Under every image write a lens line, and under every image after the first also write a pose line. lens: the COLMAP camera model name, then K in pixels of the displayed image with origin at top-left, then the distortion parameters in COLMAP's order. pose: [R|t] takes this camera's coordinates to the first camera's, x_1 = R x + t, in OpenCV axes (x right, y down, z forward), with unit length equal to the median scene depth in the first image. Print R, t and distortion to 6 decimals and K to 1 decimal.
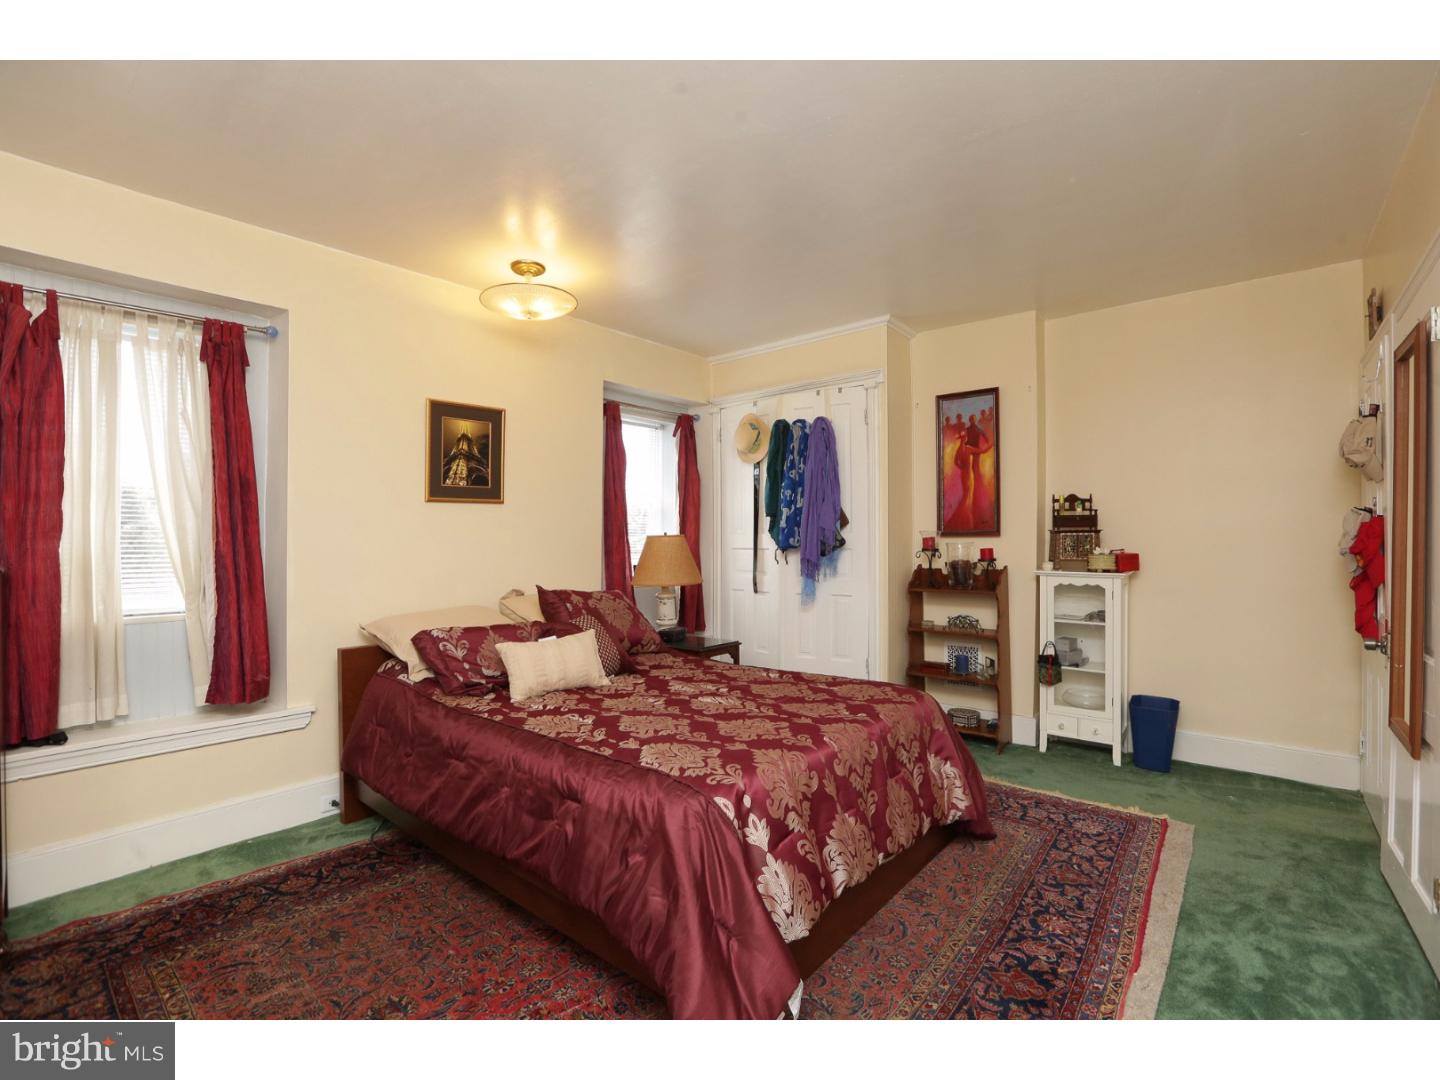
lens RADIAL K [[694.2, 0, 720.0], [0, 694.2, 540.0], [0, 0, 1]] dist [-0.063381, 0.026298]
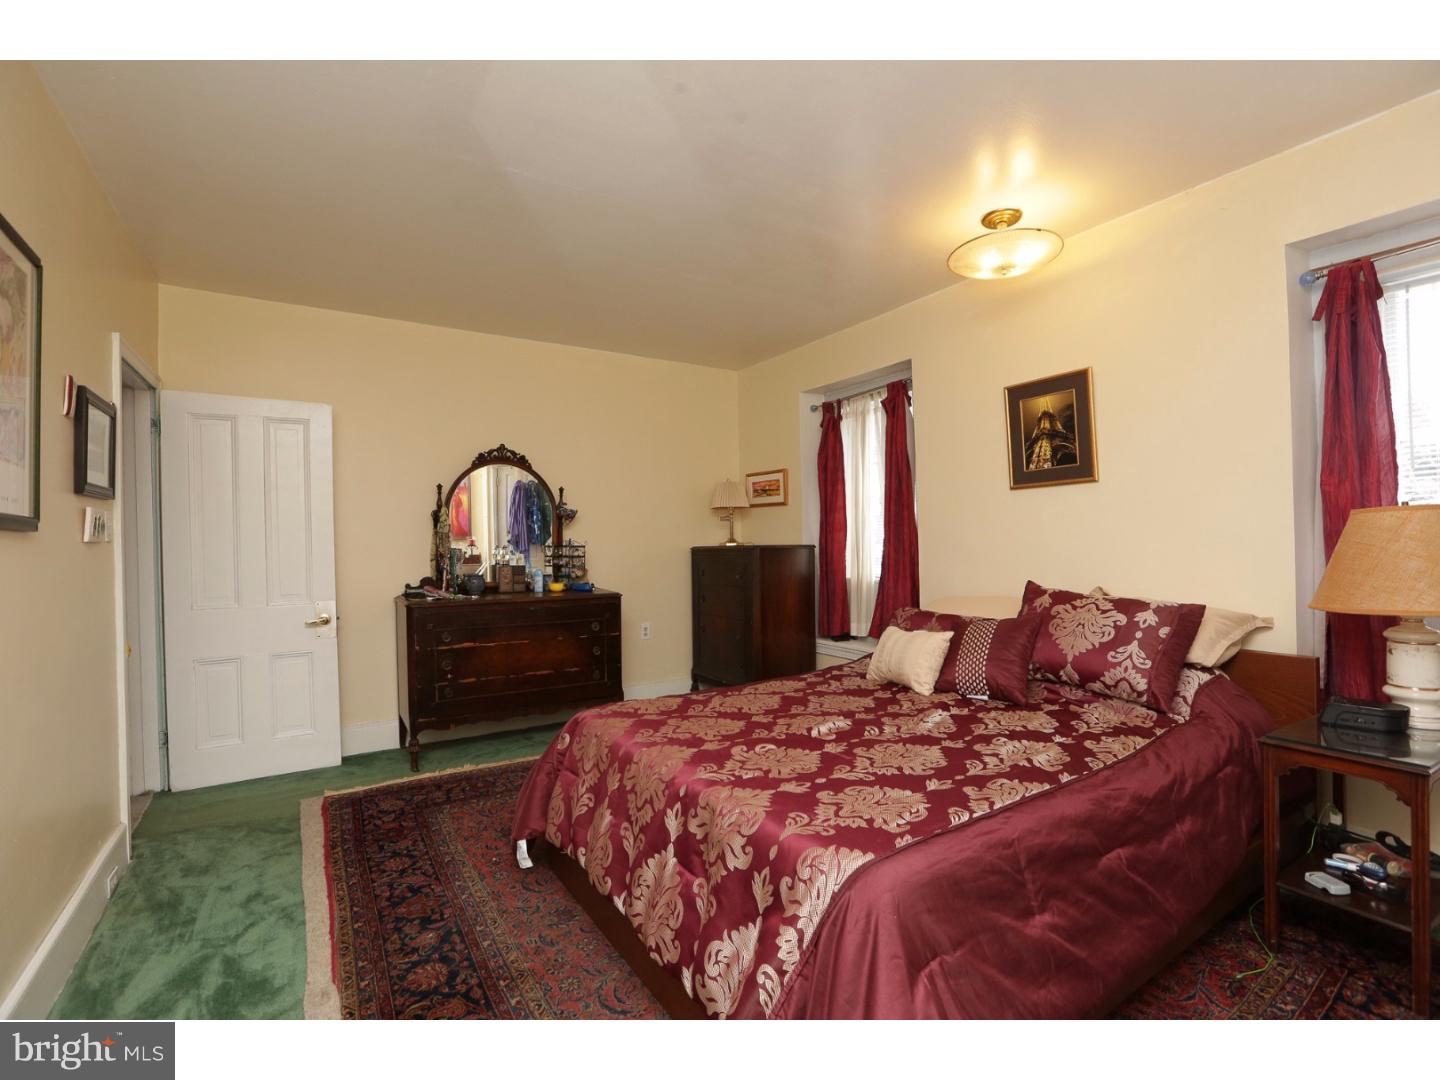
lens RADIAL K [[694.2, 0, 720.0], [0, 694.2, 540.0], [0, 0, 1]] dist [-0.063381, 0.026298]
pose [[-0.381348, 0.033624, -0.923820, 0.647828], [0.032634, 0.999205, 0.022896, -0.017997], [0.923855, -0.021416, -0.382143, 0.953741]]
